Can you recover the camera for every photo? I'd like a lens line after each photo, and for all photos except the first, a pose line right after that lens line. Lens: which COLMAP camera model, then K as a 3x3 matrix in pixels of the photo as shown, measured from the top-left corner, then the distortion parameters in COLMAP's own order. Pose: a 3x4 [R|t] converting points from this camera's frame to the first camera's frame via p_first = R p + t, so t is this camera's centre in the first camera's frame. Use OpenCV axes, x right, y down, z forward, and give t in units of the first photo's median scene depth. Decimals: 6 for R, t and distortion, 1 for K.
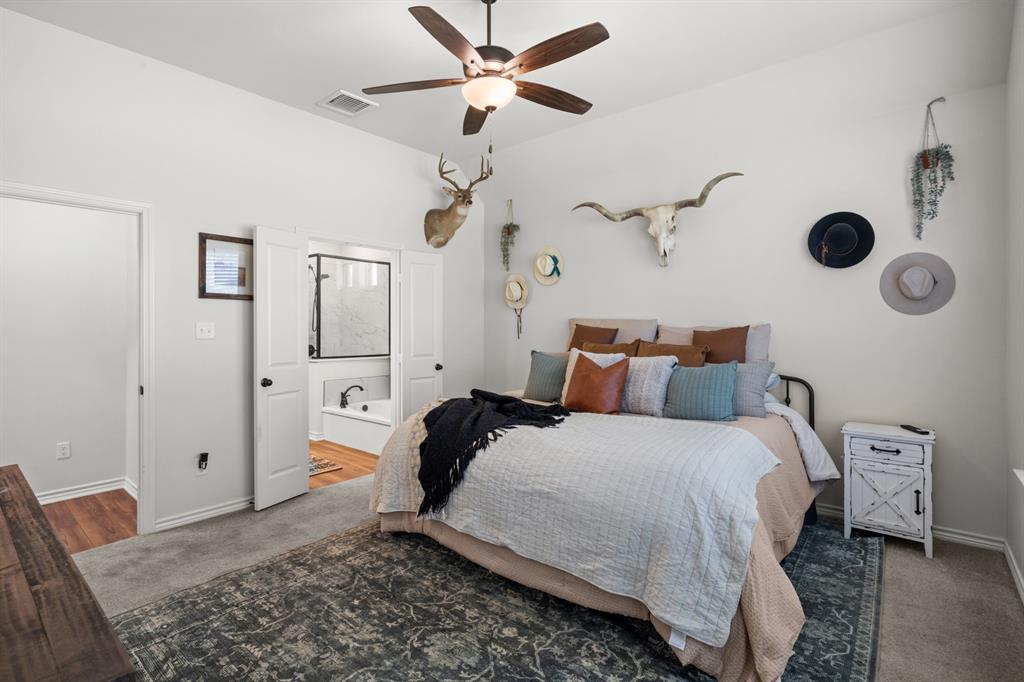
lens RADIAL K [[480.7, 0, 510.7], [0, 480.7, 339.8], [0, 0, 1]] dist [-0.002293, -0.001136]
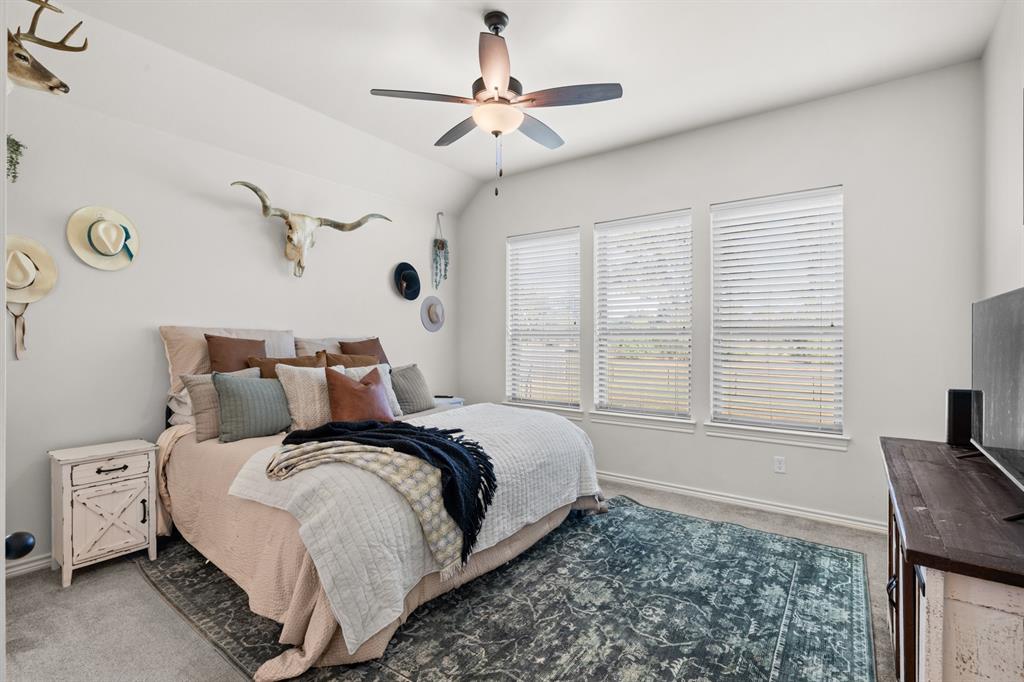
lens RADIAL K [[480.7, 0, 508.7], [0, 480.7, 341.9], [0, 0, 1]] dist [-0.002293, -0.001136]
pose [[-0.067613, 0.005956, 0.997694, -1.145503], [0.039546, 0.999212, -0.003286, -0.001045], [-0.996928, 0.039233, -0.067795, 1.087184]]
